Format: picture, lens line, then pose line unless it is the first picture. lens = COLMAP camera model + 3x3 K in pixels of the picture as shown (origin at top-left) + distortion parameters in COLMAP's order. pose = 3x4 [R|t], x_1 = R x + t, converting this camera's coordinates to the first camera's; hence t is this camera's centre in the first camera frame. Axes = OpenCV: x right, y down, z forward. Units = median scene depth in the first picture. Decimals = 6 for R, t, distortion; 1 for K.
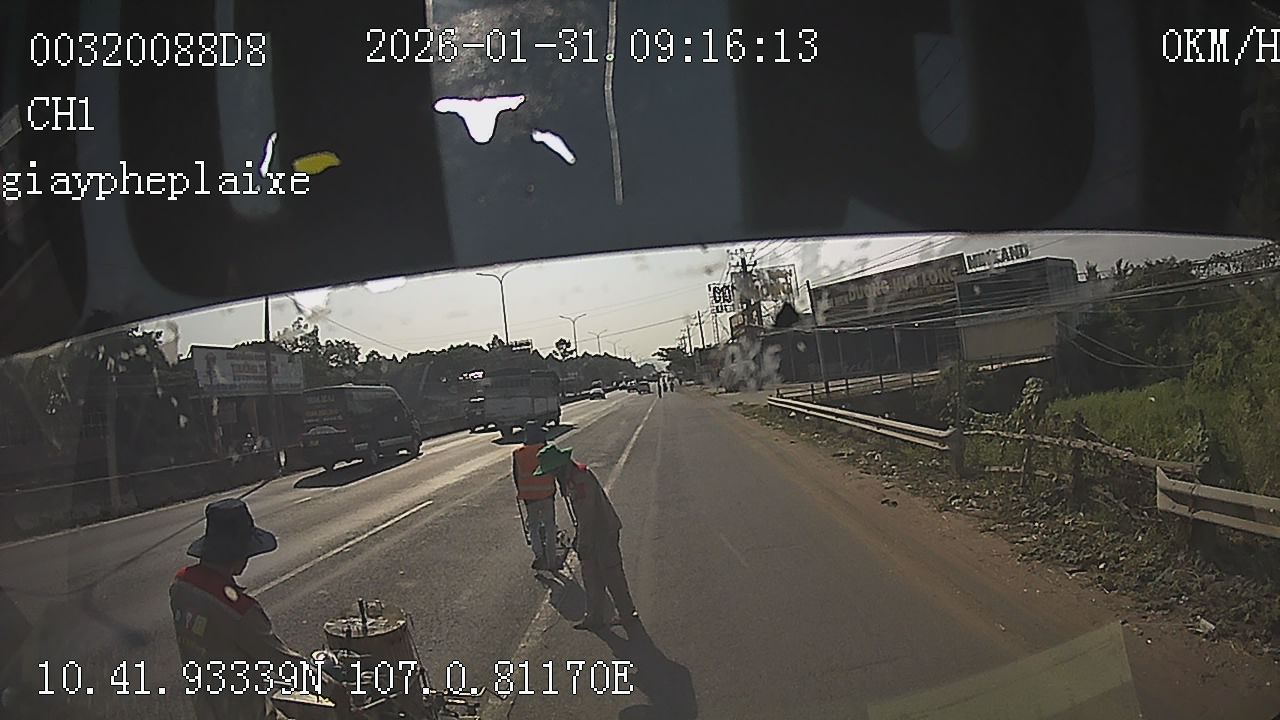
lens RADIAL K [[523.0, 0, 640.4], [0, 523.0, 359.3], [0, 0, 1]] dist [-0.001157, -0.000419]
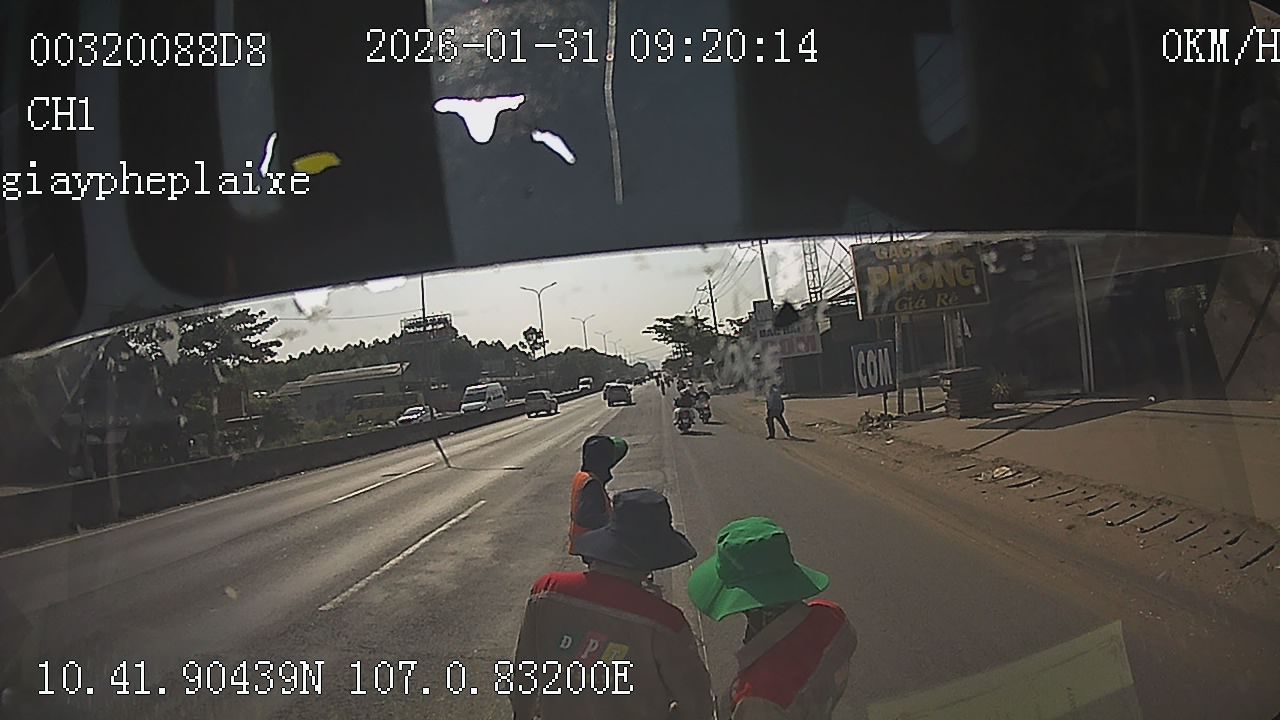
lens RADIAL K [[523.0, 0, 640.4], [0, 523.0, 359.3], [0, 0, 1]] dist [-0.001157, -0.000419]
pose [[1.000000, -0.000274, 0.000023, 0.012828], [0.000274, 1.000000, 0.000359, 0.009021], [-0.000023, -0.000359, 1.000000, 0.219841]]
